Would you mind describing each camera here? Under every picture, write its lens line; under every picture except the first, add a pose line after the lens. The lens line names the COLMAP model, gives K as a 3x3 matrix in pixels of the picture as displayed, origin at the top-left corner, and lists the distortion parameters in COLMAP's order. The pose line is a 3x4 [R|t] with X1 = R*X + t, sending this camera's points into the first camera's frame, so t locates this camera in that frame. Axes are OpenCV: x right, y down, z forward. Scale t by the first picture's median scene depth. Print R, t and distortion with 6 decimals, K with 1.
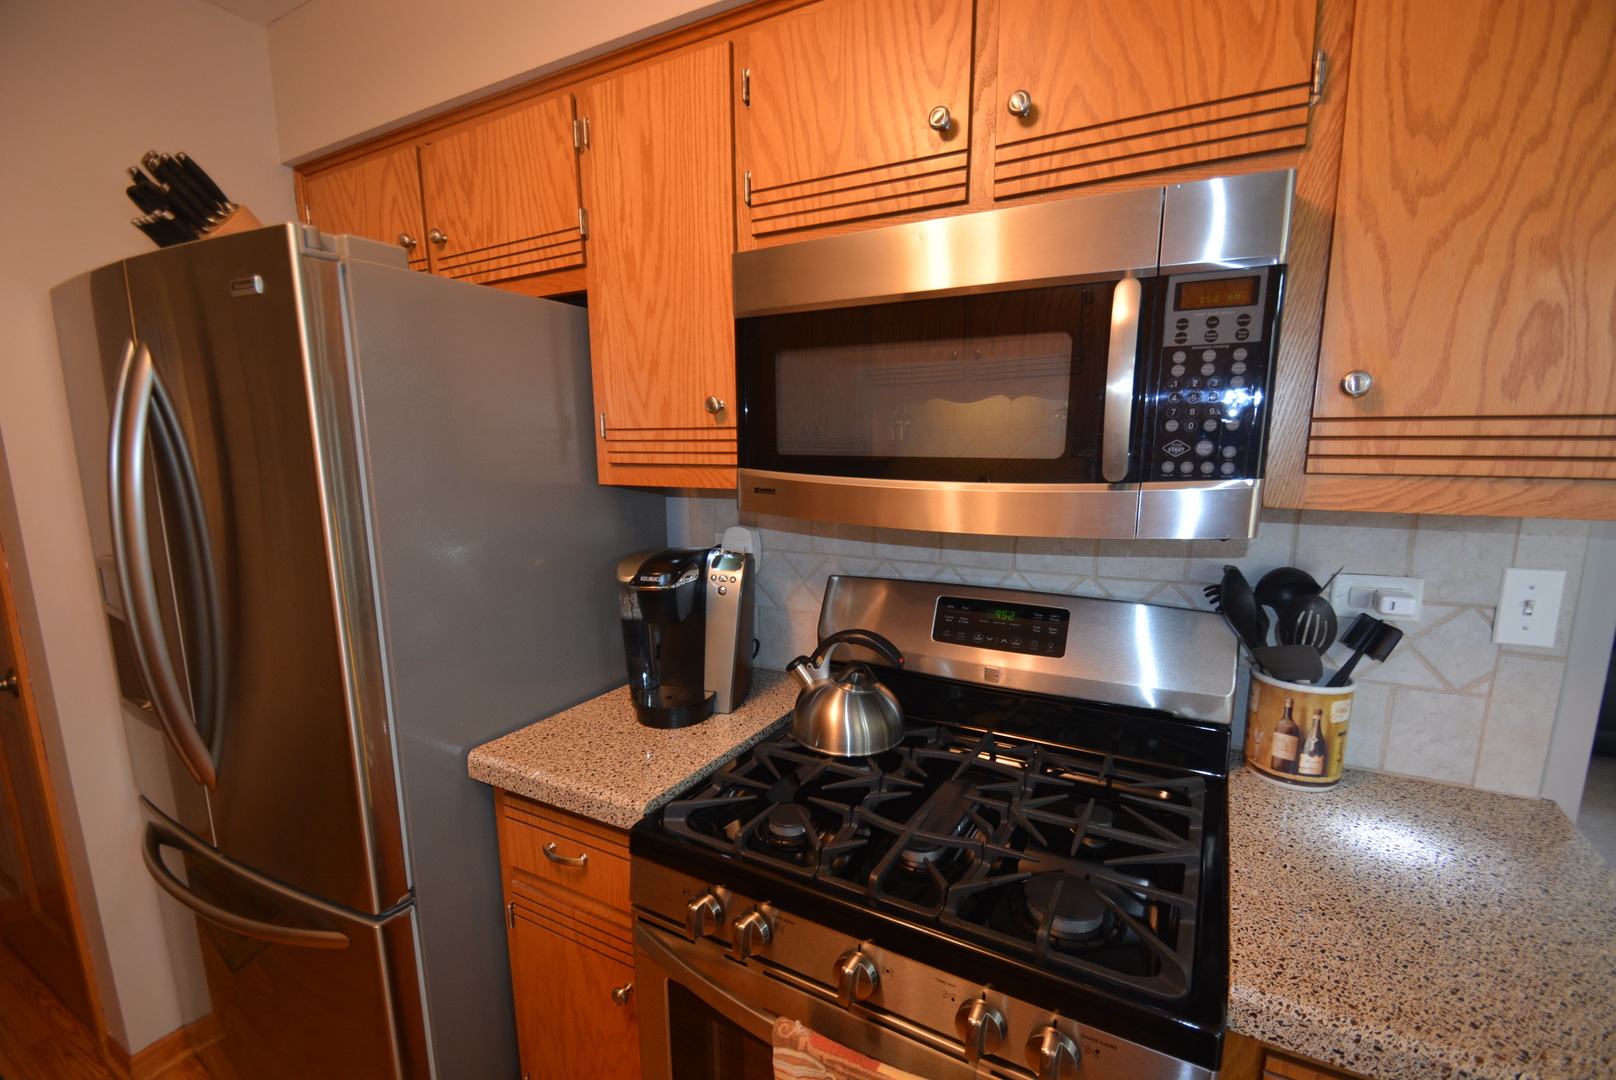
lens RADIAL K [[710.5, 0, 815.5], [0, 710.5, 571.9], [0, 0, 1]] dist [0.012603, -0.015604]
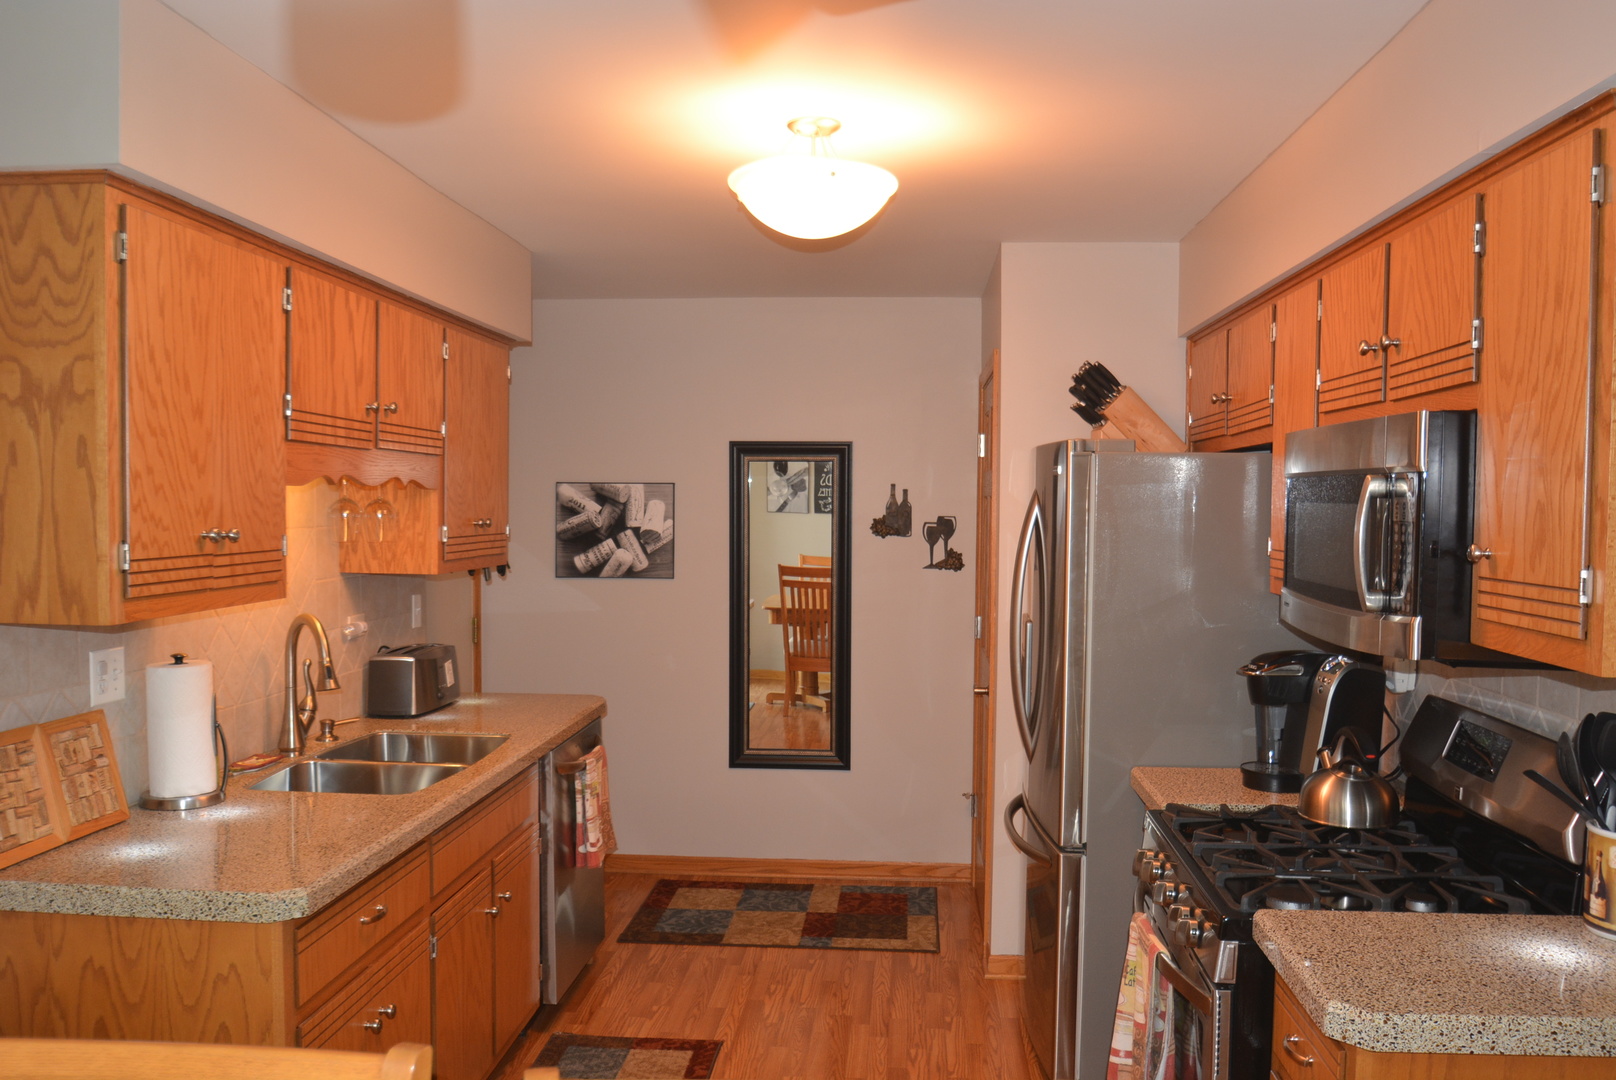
lens RADIAL K [[1285.0, 0, 811.0], [0, 1285.0, 575.0], [0, 0, 1]] dist [-0.001561, -0.003843]
pose [[0.414578, 0.059389, -0.908074, 1.777239], [-0.175413, 0.984370, -0.015706, 0.025637], [0.892947, 0.165799, 0.418516, -0.823292]]
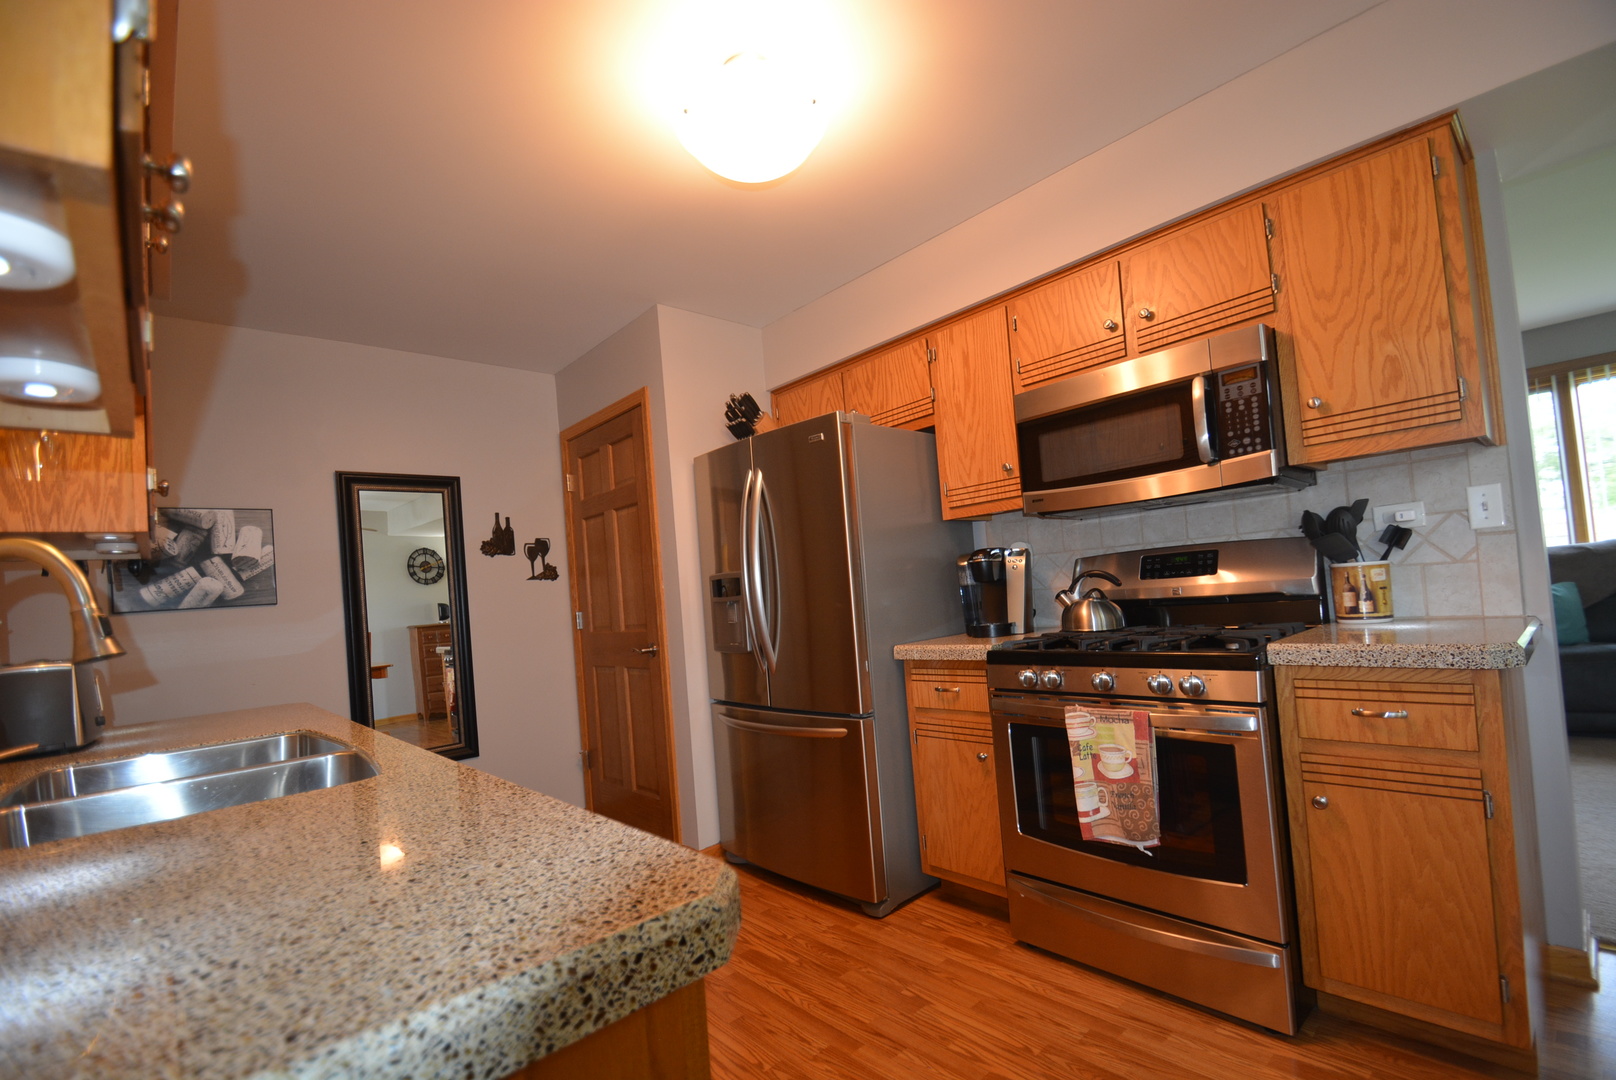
lens RADIAL K [[710.5, 0, 815.5], [0, 710.5, 571.9], [0, 0, 1]] dist [0.012603, -0.015604]
pose [[0.945240, -0.080952, -0.316179, -0.046340], [0.017099, 0.979704, -0.199719, 0.495916], [0.325929, 0.183376, 0.927439, -1.094894]]
